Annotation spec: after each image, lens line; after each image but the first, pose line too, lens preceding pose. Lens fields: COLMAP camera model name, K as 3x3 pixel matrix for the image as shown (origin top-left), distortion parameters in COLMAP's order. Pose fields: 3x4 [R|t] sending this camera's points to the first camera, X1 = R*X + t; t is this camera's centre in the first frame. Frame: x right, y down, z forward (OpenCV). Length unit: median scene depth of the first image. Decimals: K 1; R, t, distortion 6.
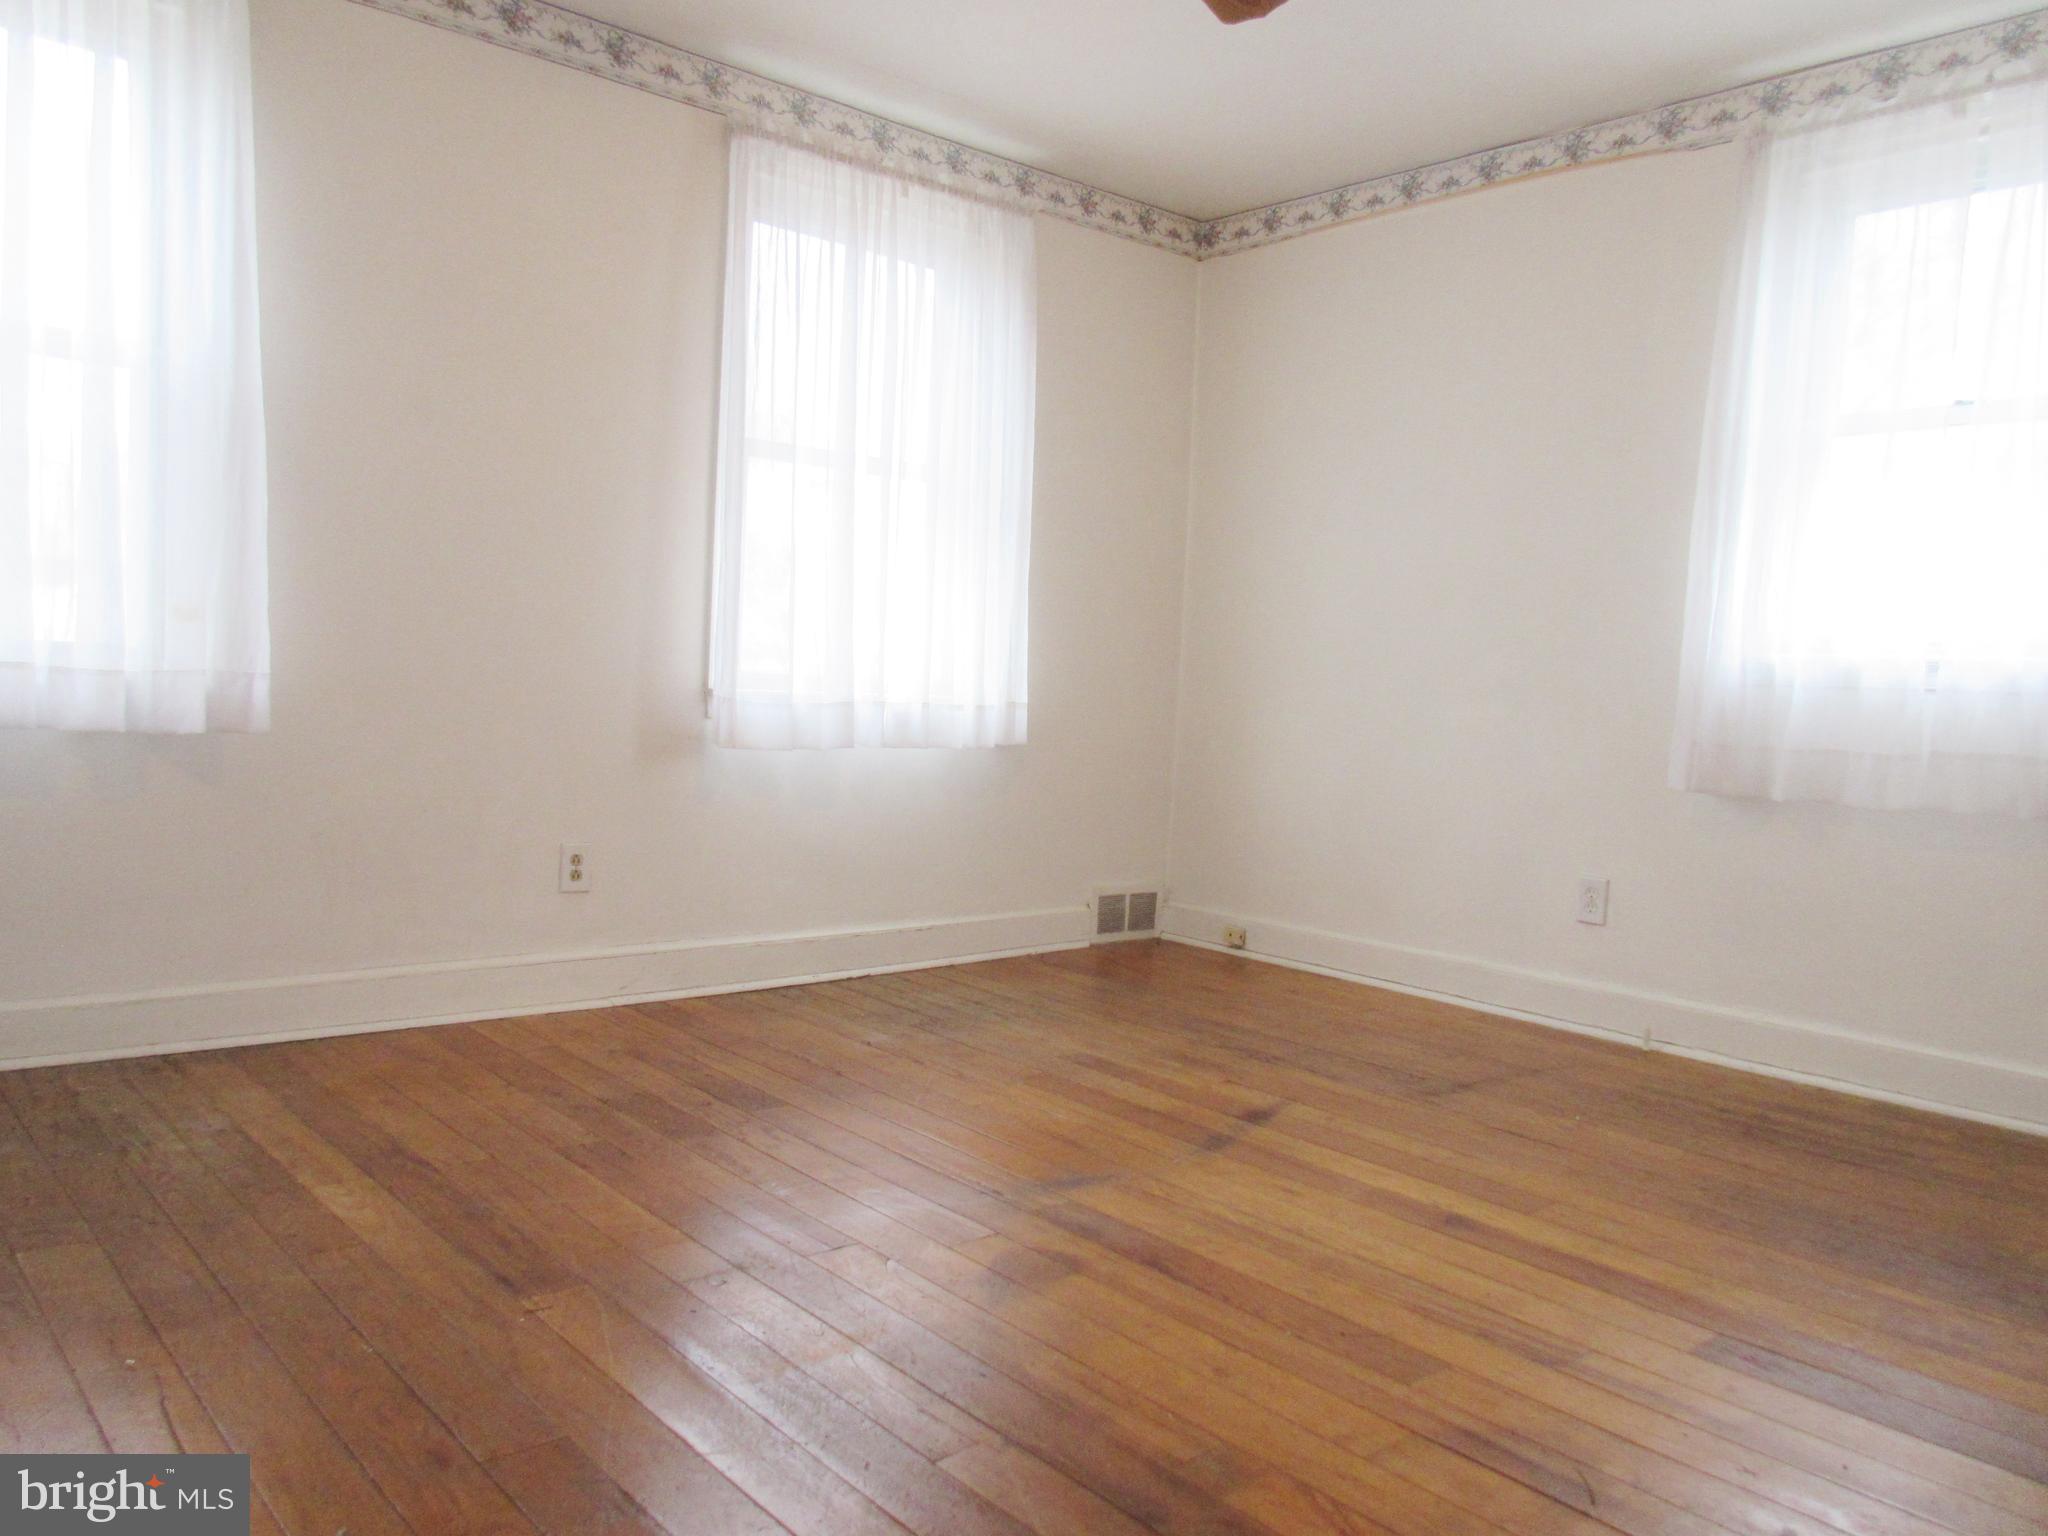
lens RADIAL K [[1523.9, 0, 1020.2], [0, 1523.9, 769.4], [0, 0, 1]] dist [-0.006765, 0.000013]
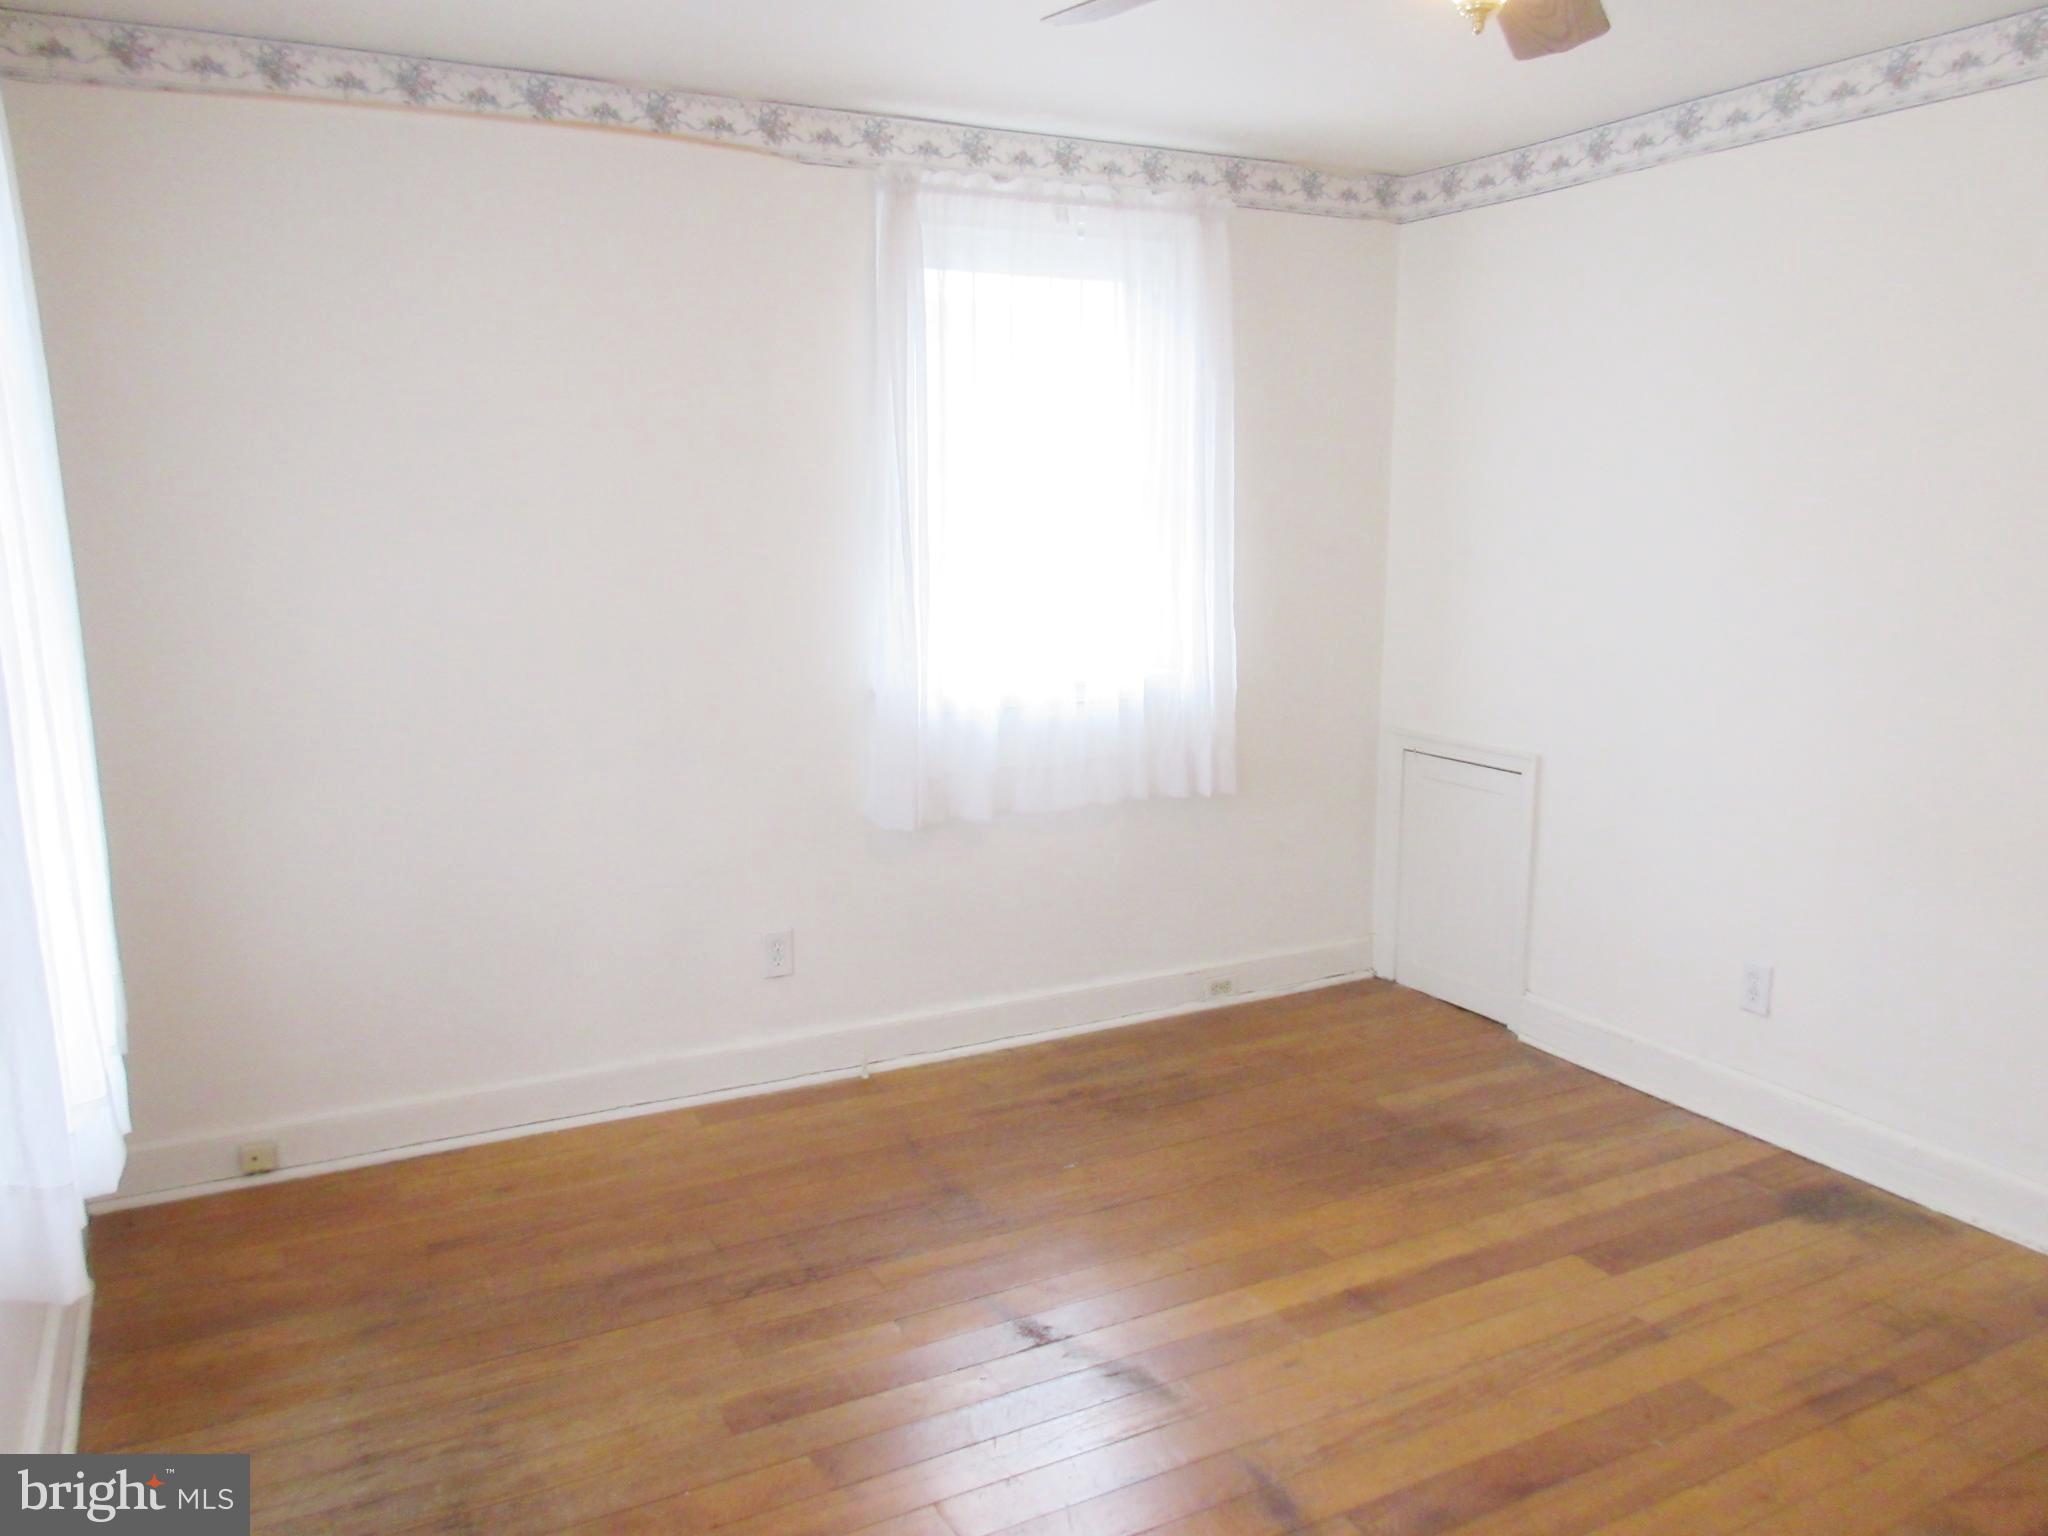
lens RADIAL K [[1523.9, 0, 1020.3], [0, 1523.9, 769.4], [0, 0, 1]] dist [-0.006765, 0.000013]
pose [[0.222297, -0.209663, 0.952169, -0.540089], [0.080648, 0.977212, 0.196349, -0.228866], [-0.971638, 0.033142, 0.234141, 0.704904]]
